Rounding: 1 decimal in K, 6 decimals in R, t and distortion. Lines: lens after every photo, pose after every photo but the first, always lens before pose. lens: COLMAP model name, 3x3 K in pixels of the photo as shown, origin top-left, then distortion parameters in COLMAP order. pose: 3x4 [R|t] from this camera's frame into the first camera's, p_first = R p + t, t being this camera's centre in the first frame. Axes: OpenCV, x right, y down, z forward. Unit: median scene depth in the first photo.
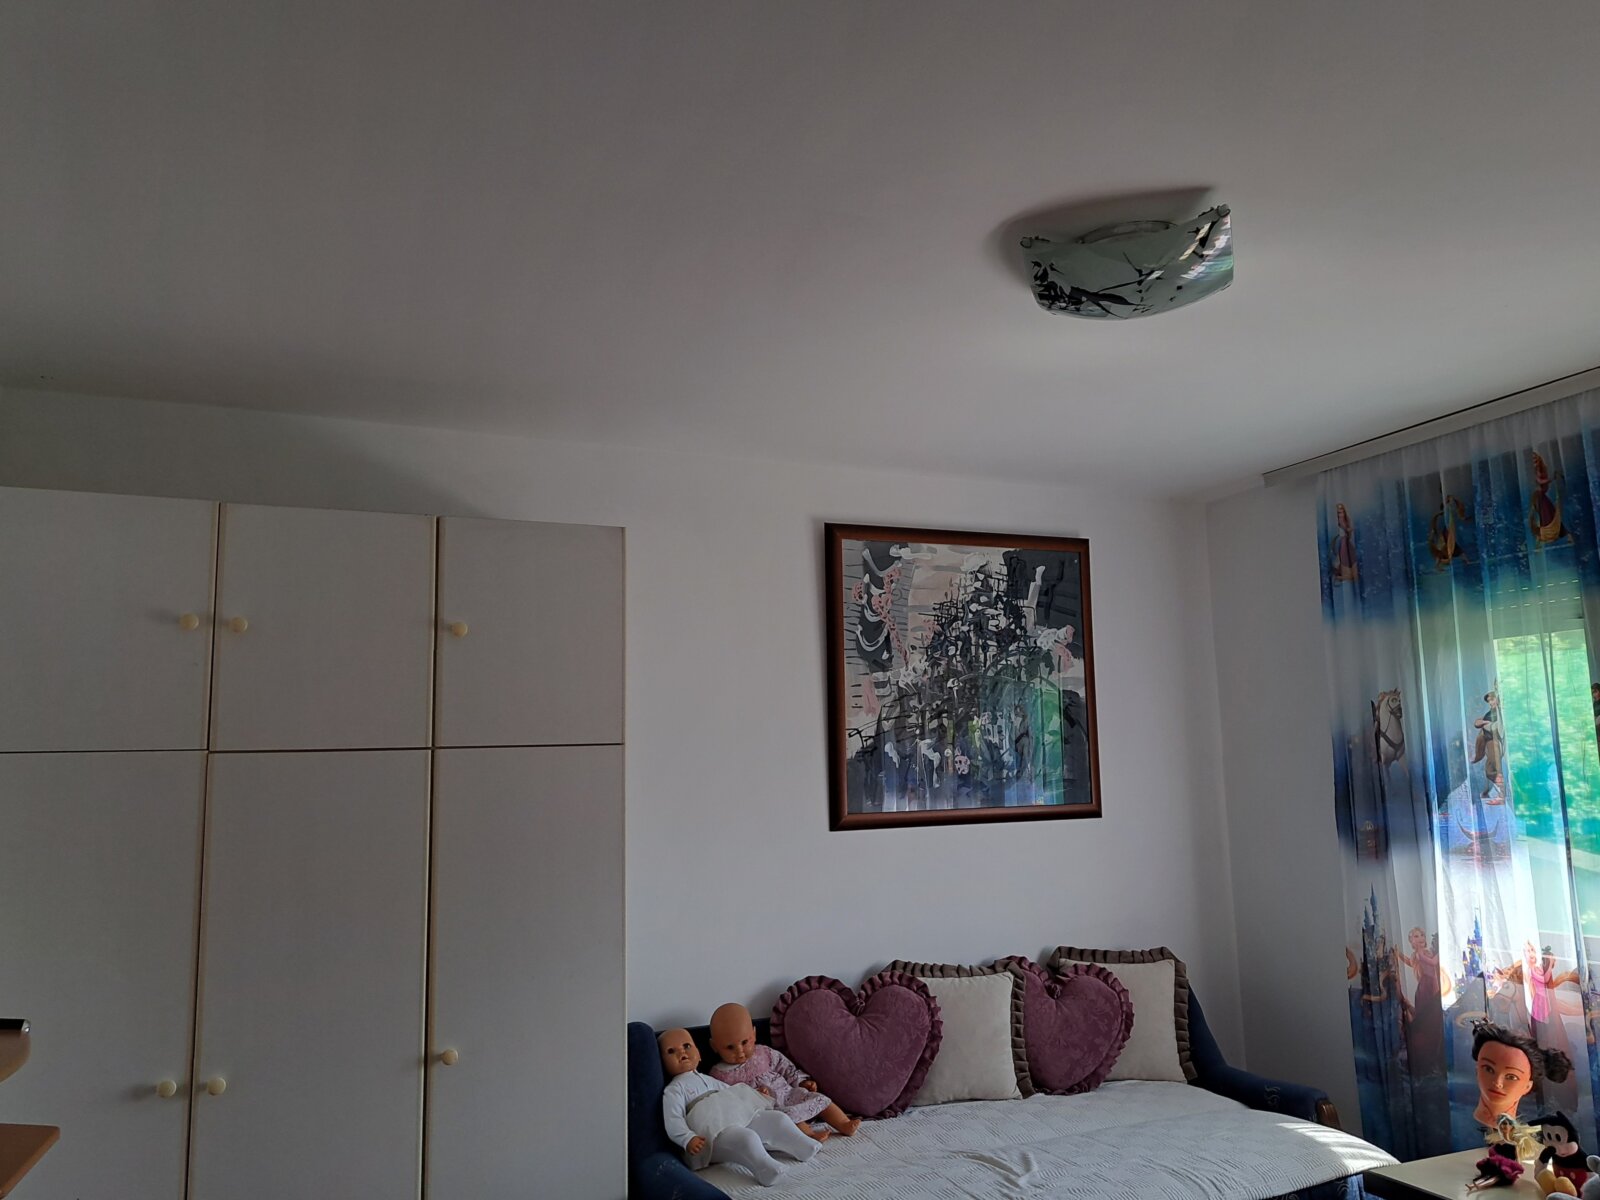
lens RADIAL K [[1211.2, 0, 830.6], [0, 1211.2, 602.0], [0, 0, 1]] dist [0.083870, -0.107438]
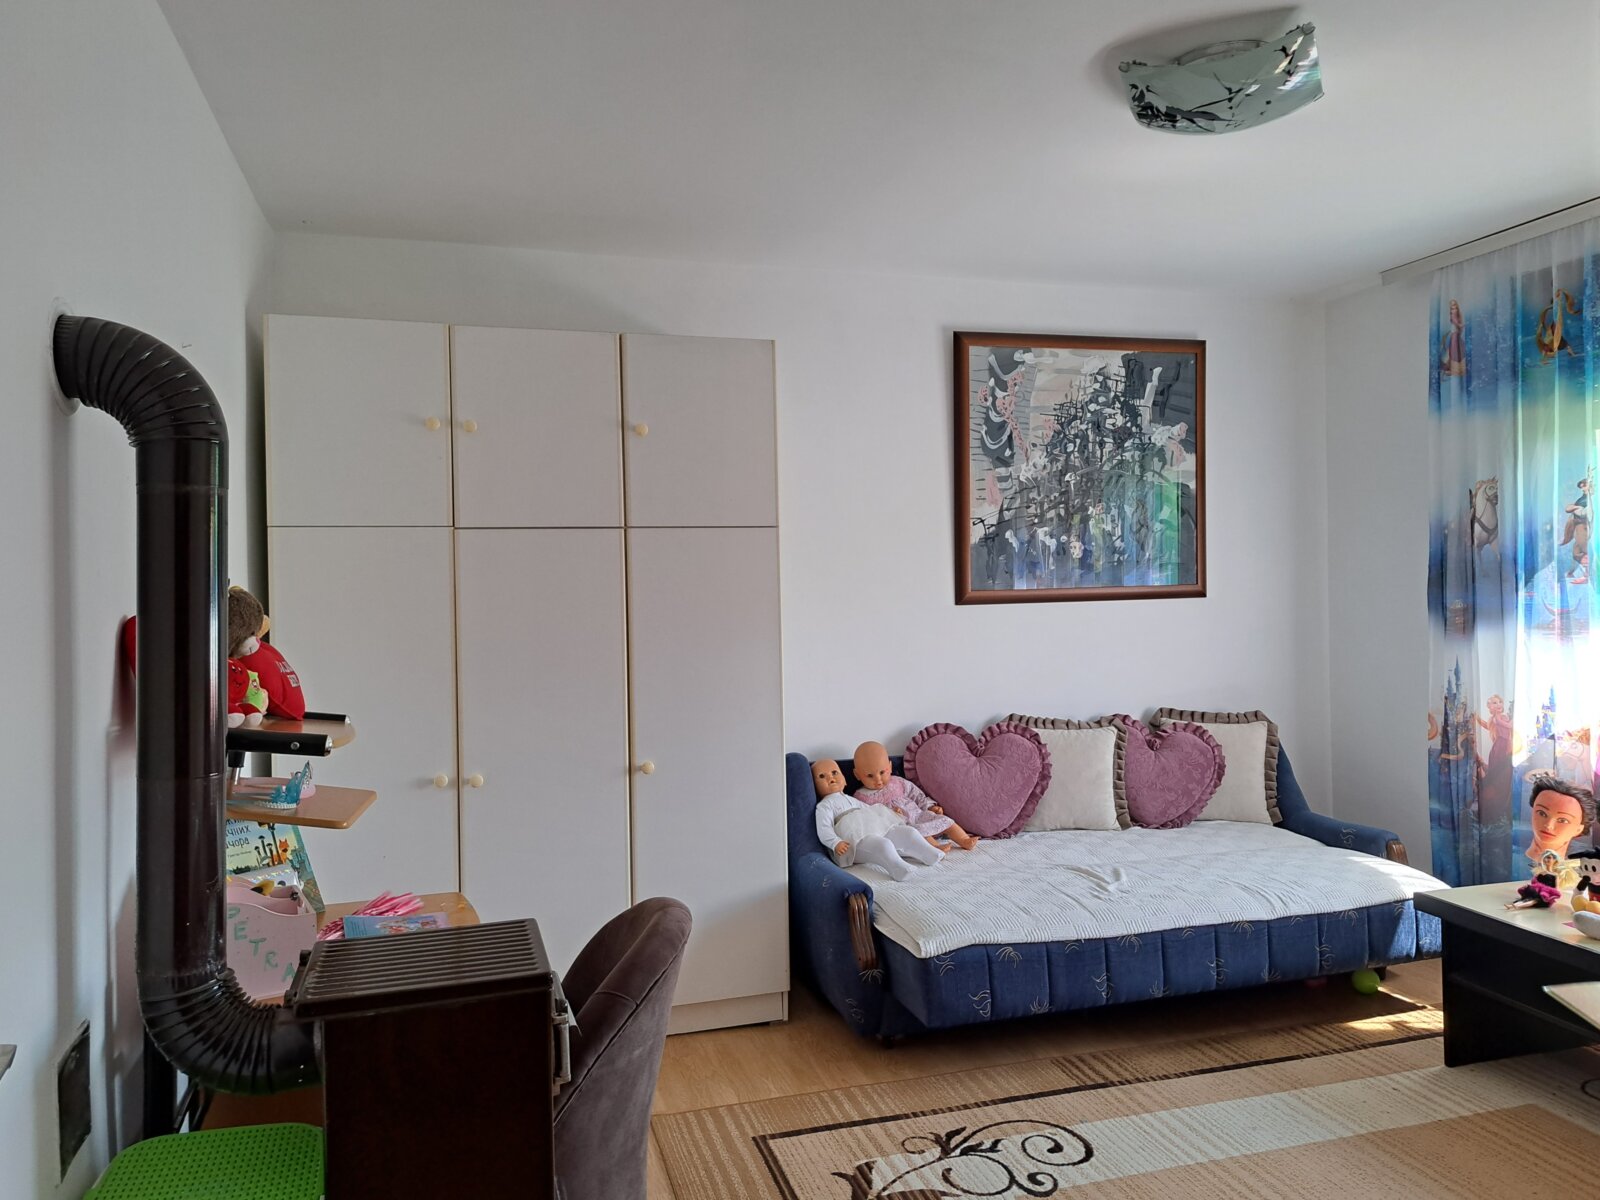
lens RADIAL K [[1211.2, 0, 830.6], [0, 1211.2, 602.0], [0, 0, 1]] dist [0.083870, -0.107438]
pose [[0.990194, 0.009126, -0.139398, 0.041518], [0.012244, 0.988354, 0.151681, 0.009007], [0.139159, -0.151900, 0.978550, -0.145680]]
